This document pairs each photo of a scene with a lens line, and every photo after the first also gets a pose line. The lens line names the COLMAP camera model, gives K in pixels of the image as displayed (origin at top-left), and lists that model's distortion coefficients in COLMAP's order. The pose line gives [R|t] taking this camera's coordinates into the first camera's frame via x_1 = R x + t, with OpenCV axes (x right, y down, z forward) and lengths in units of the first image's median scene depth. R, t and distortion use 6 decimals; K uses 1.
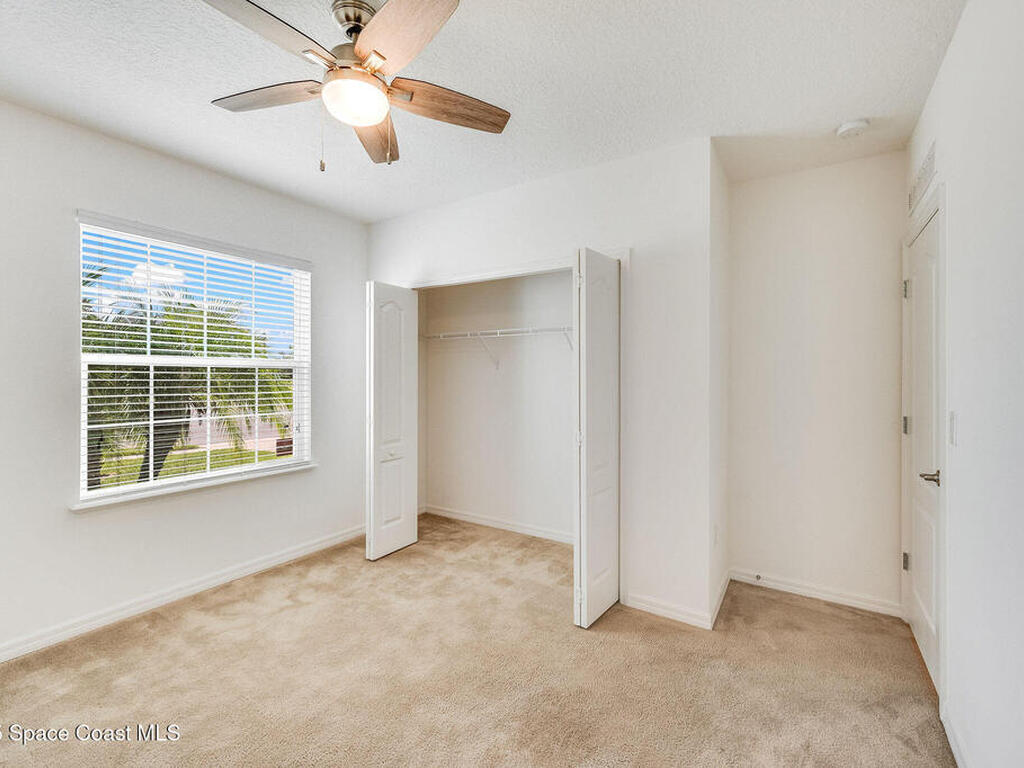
lens RADIAL K [[412.9, 0, 512.0], [0, 412.9, 384.0], [0, 0, 1]] dist [0.000600, 0.000024]
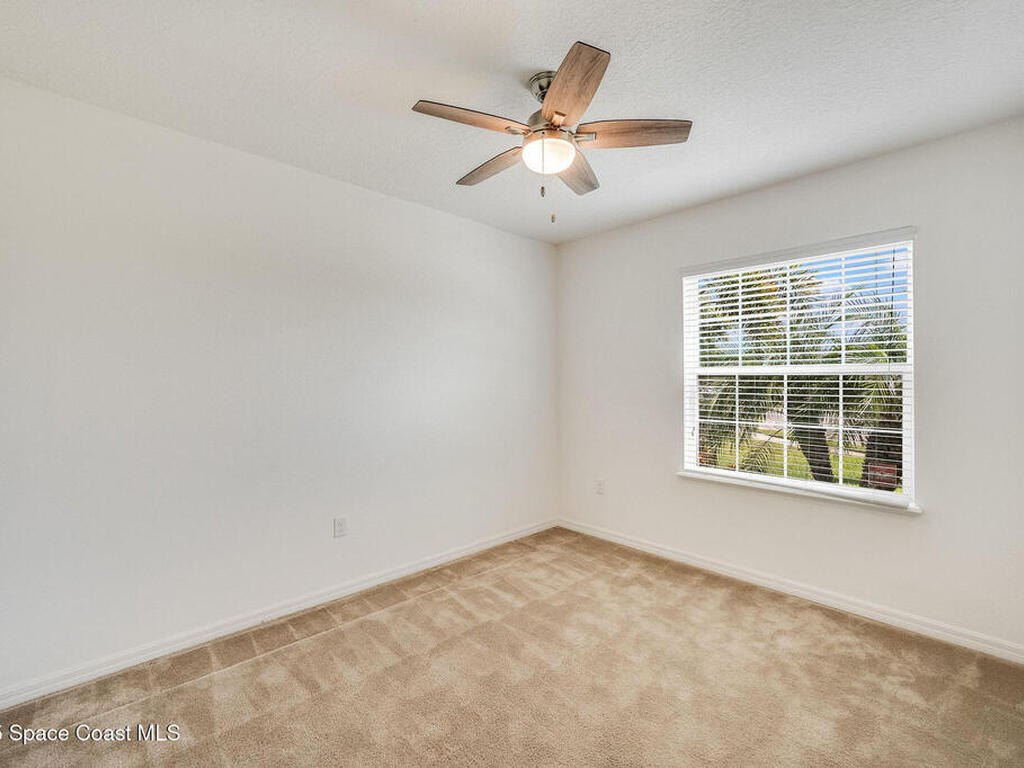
lens RADIAL K [[414.1, 0, 512.0], [0, 414.1, 384.0], [0, 0, 1]] dist [-0.000729, -0.000098]
pose [[-0.131684, -0.000315, -0.991292, 0.374332], [-0.024886, 0.999686, 0.002988, -0.005040], [0.990979, 0.025062, -0.131651, 0.471808]]
